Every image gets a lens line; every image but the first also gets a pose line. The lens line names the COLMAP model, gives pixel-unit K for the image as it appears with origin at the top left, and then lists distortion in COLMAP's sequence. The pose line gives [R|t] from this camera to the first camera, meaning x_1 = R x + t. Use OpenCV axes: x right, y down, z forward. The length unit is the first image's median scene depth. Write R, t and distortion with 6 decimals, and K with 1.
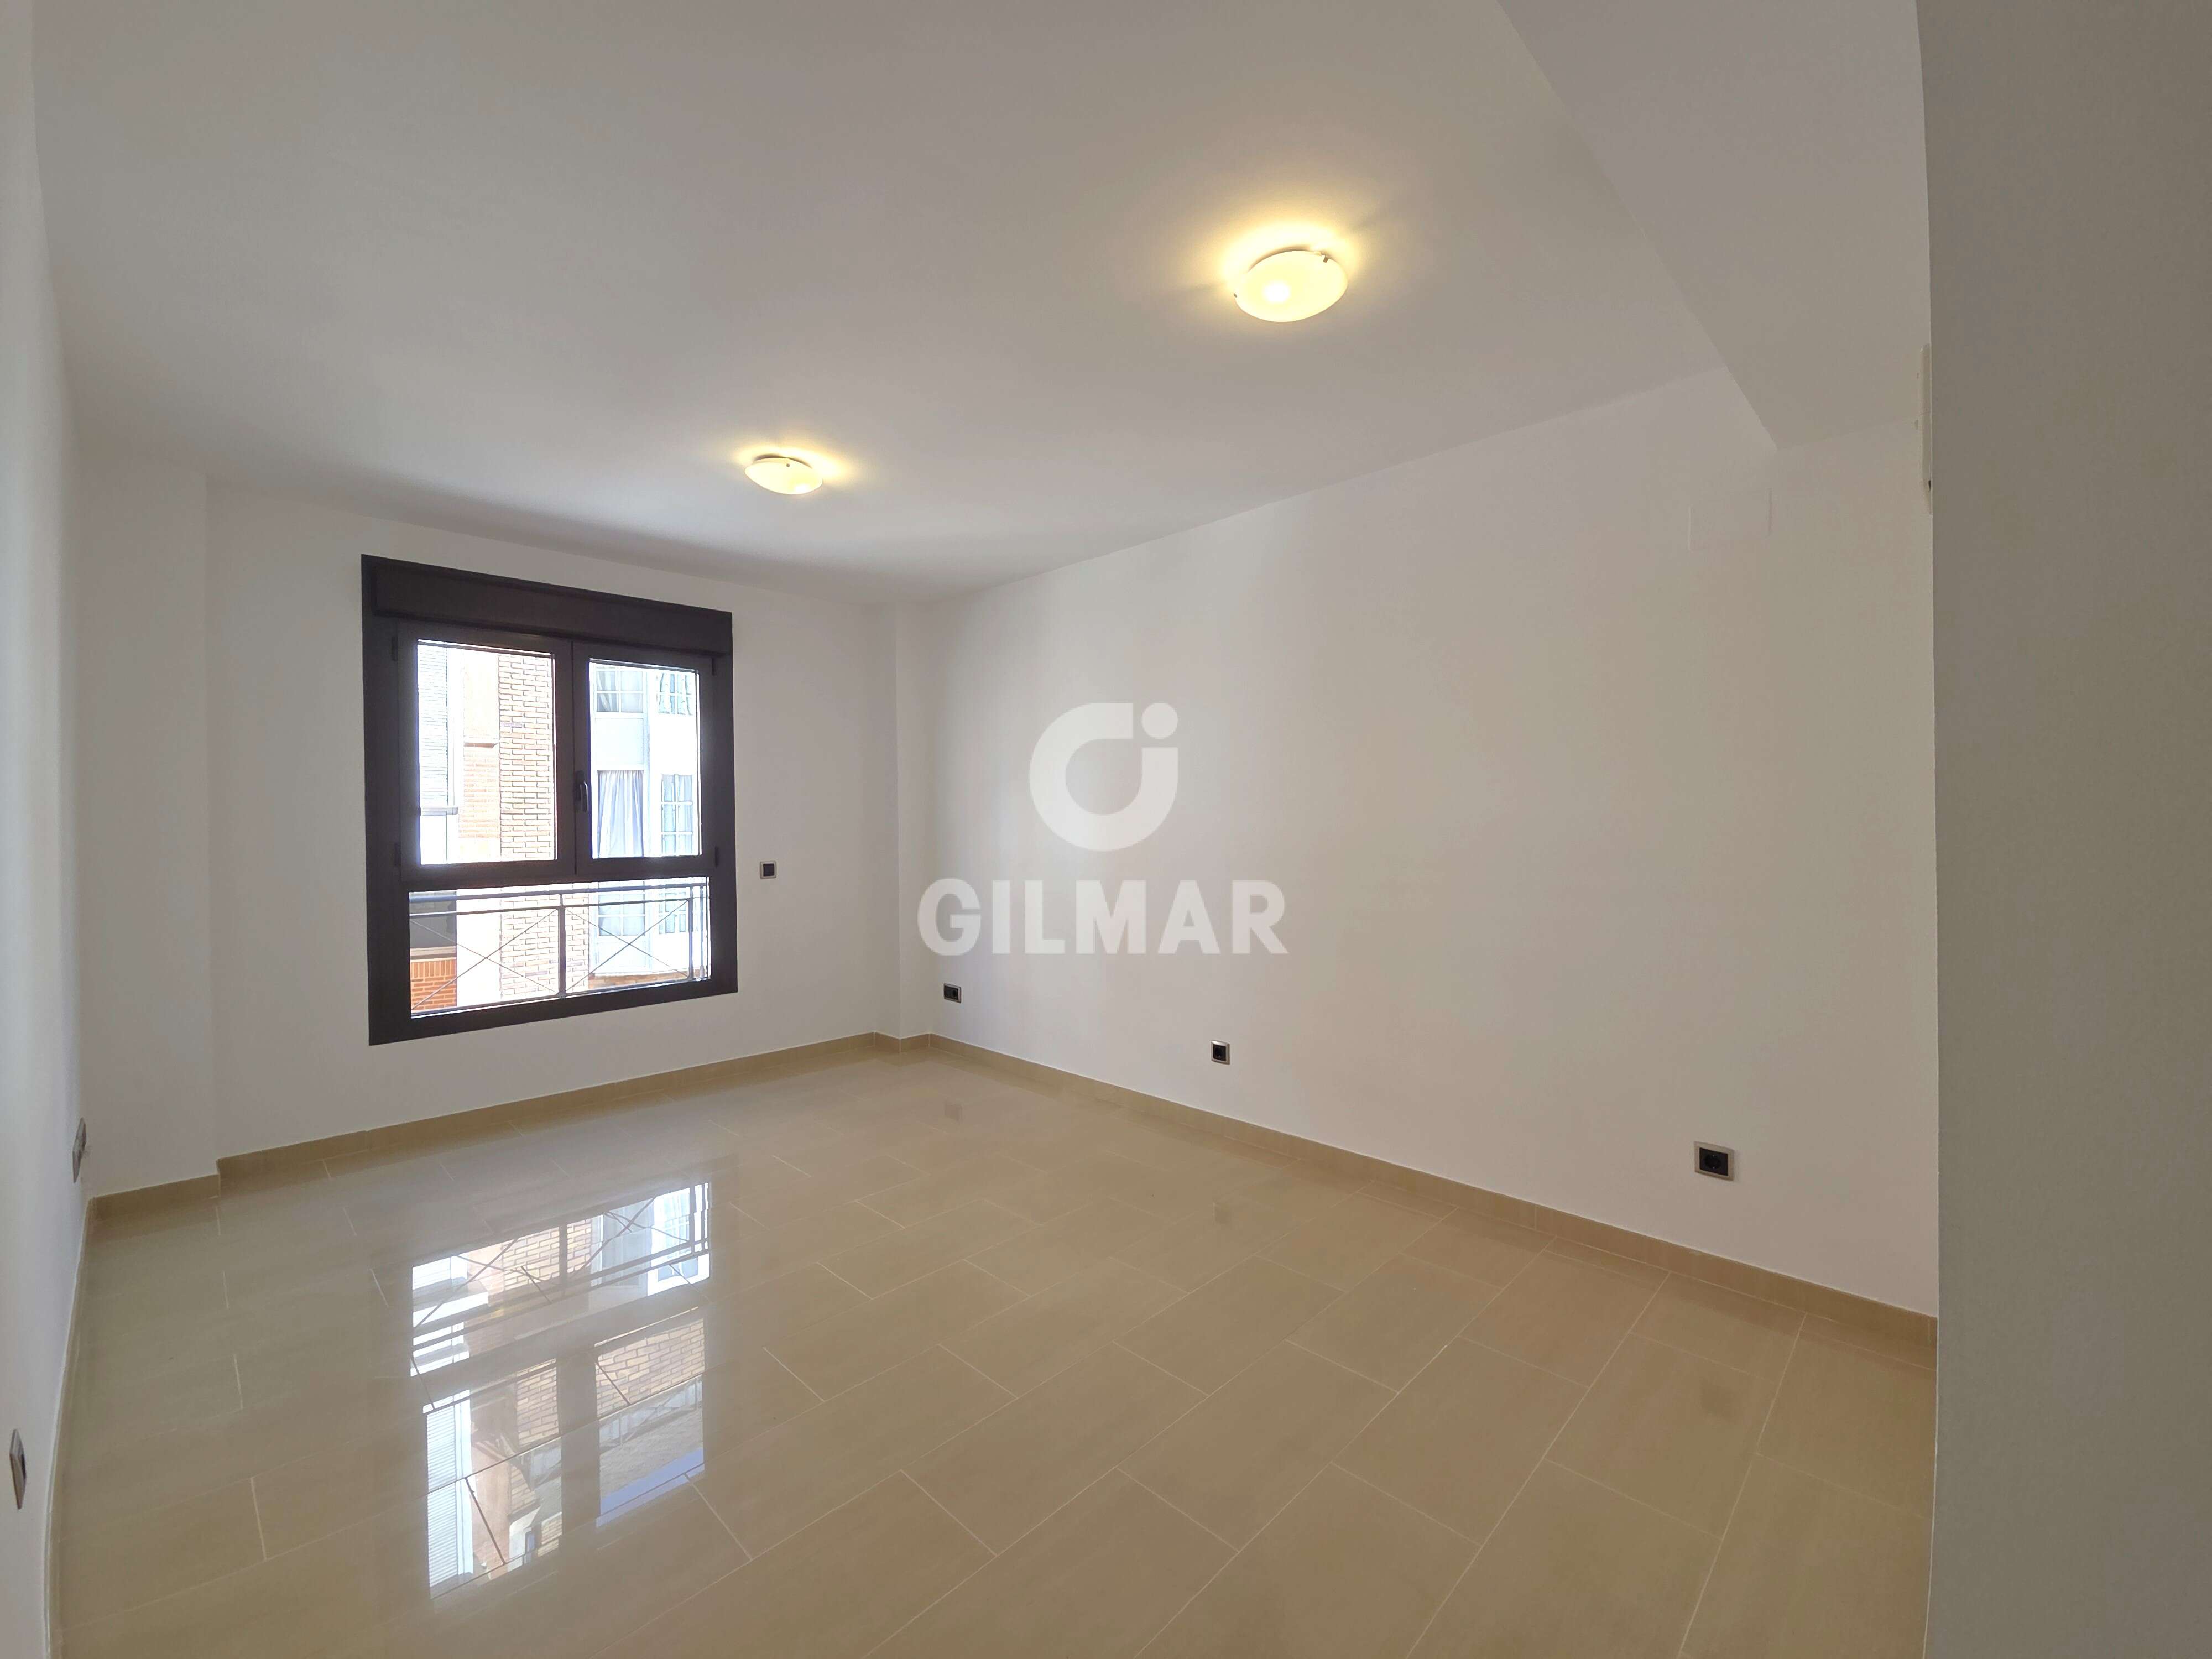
lens RADIAL K [[914.2, 0, 1106.0], [0, 914.2, 829.5], [0, 0, 1]] dist [0.000972, 0.000056]
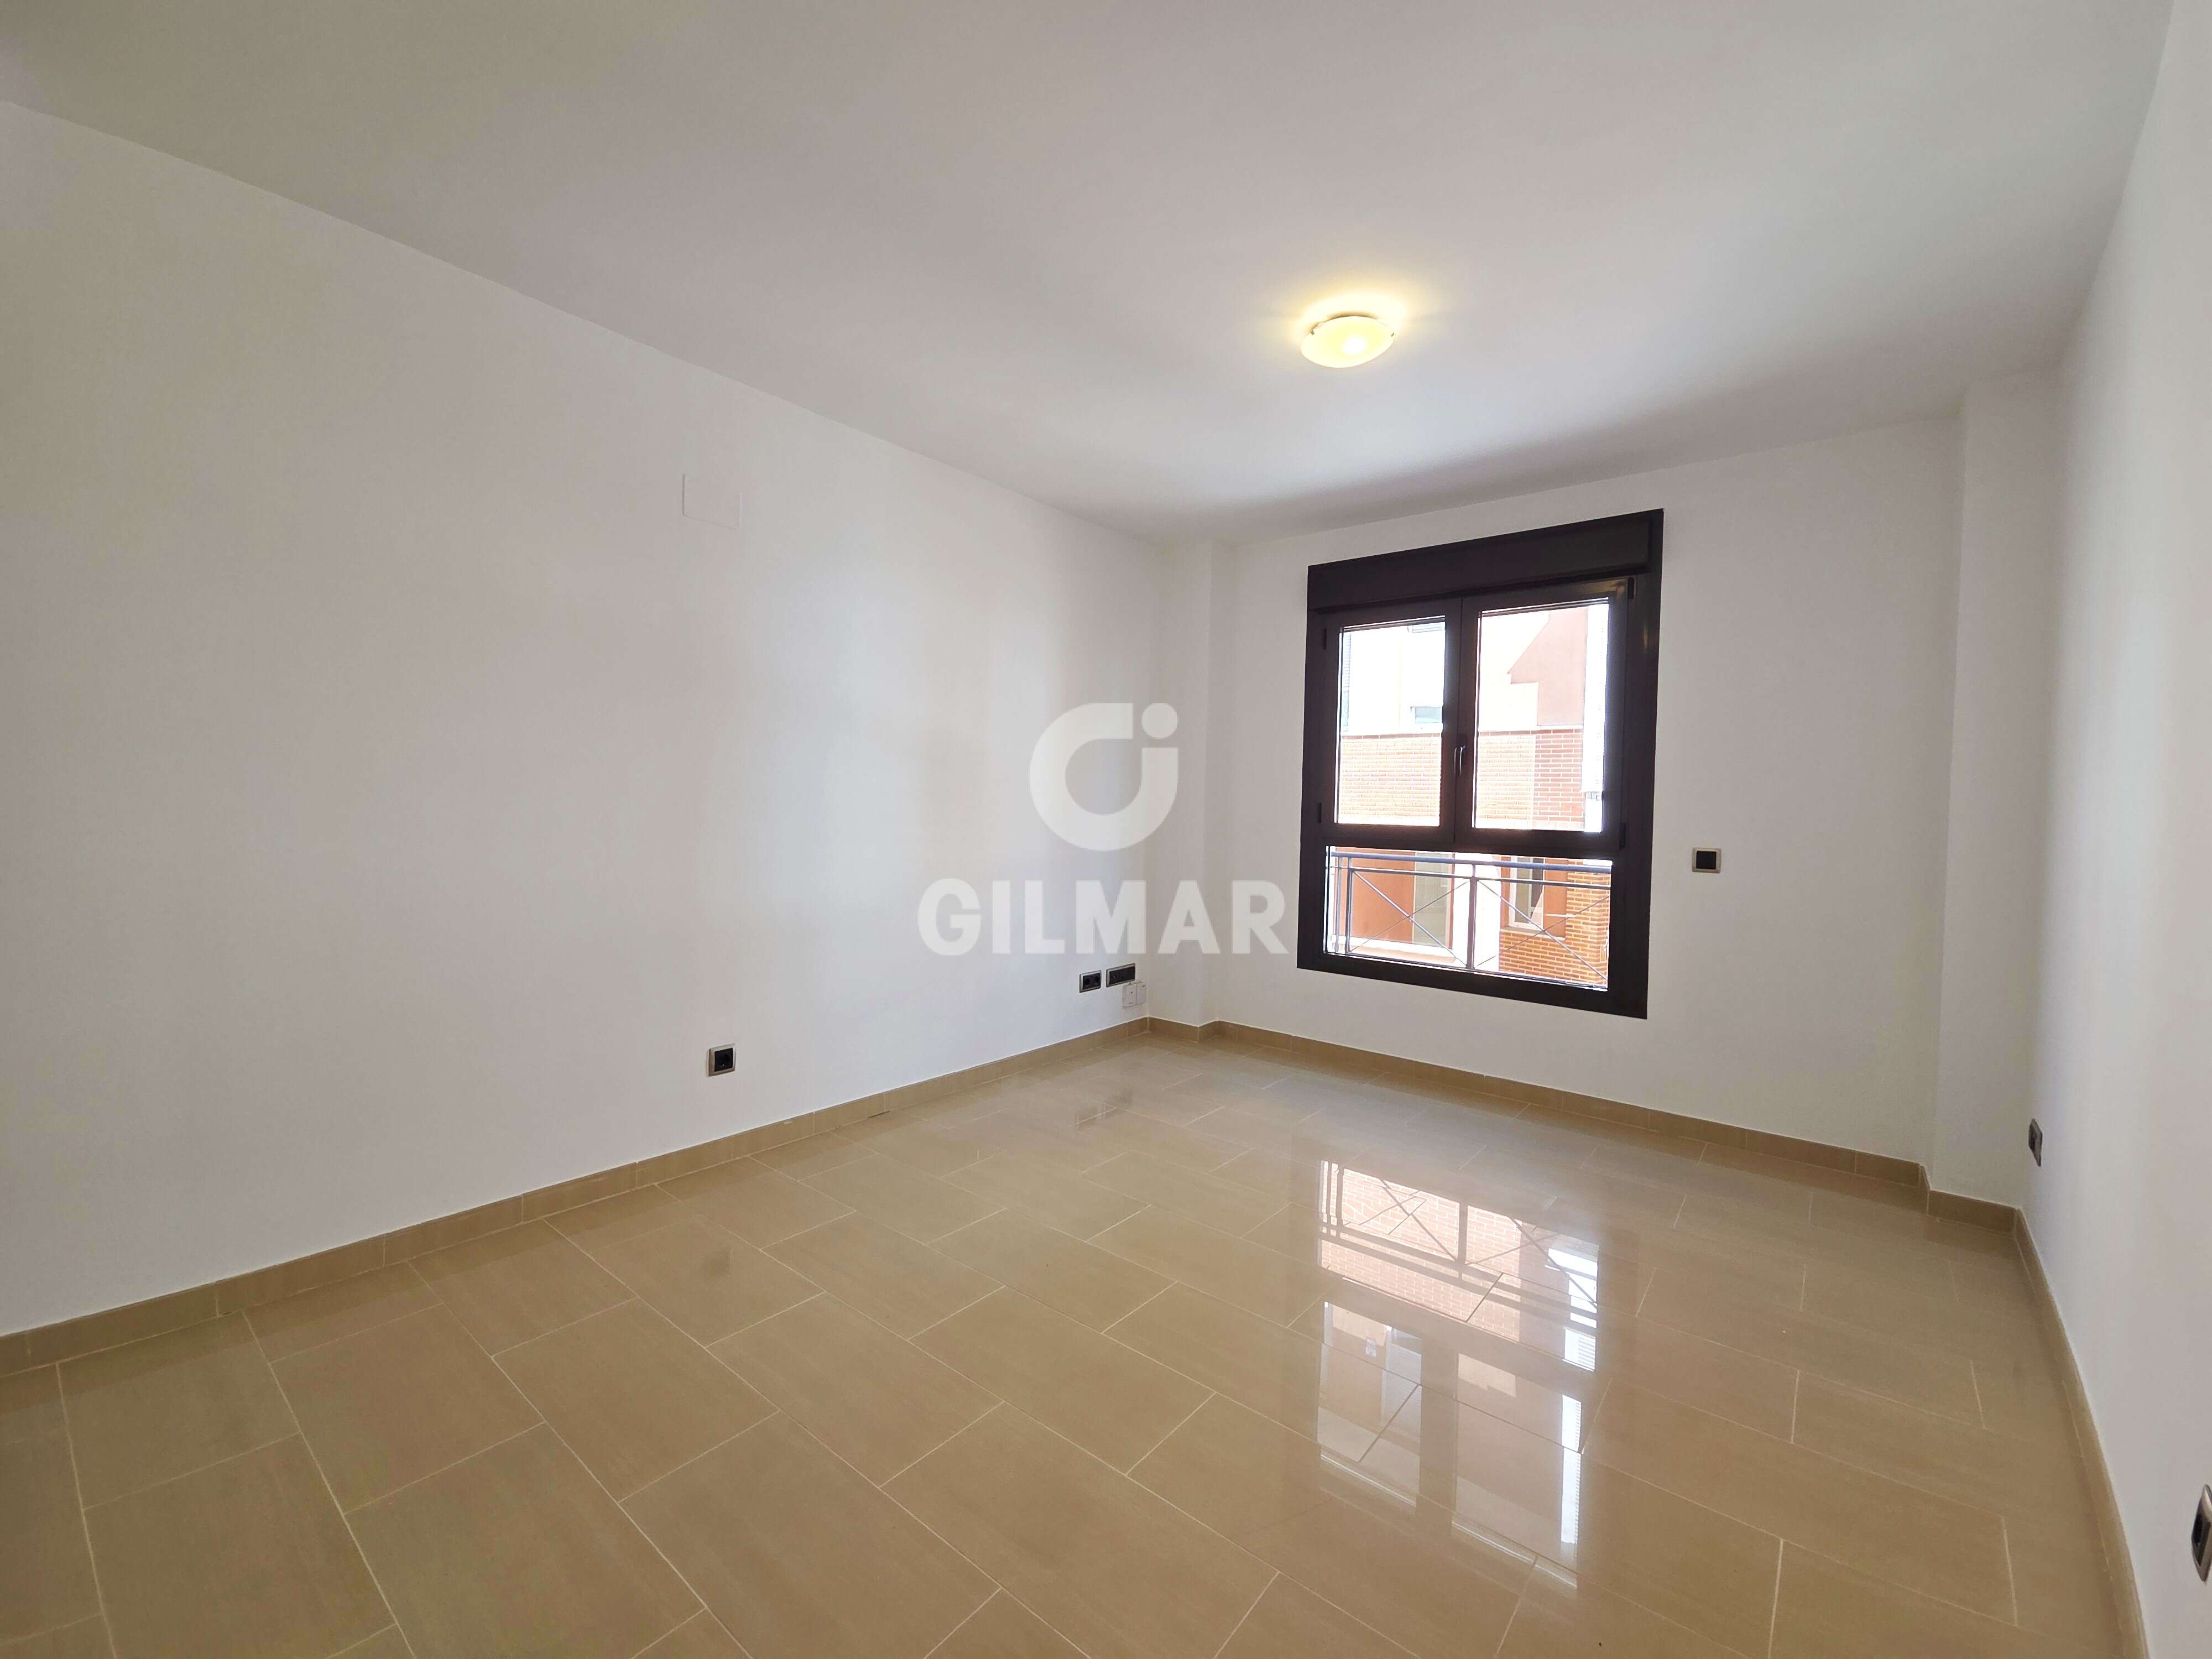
lens RADIAL K [[914.2, 0, 1106.0], [0, 914.2, 829.5], [0, 0, 1]] dist [0.000972, 0.000056]
pose [[0.068195, 0.044447, -0.996681, 0.344676], [-0.024937, 0.998771, 0.042834, 0.002382], [0.997360, 0.021933, 0.069220, 0.571481]]
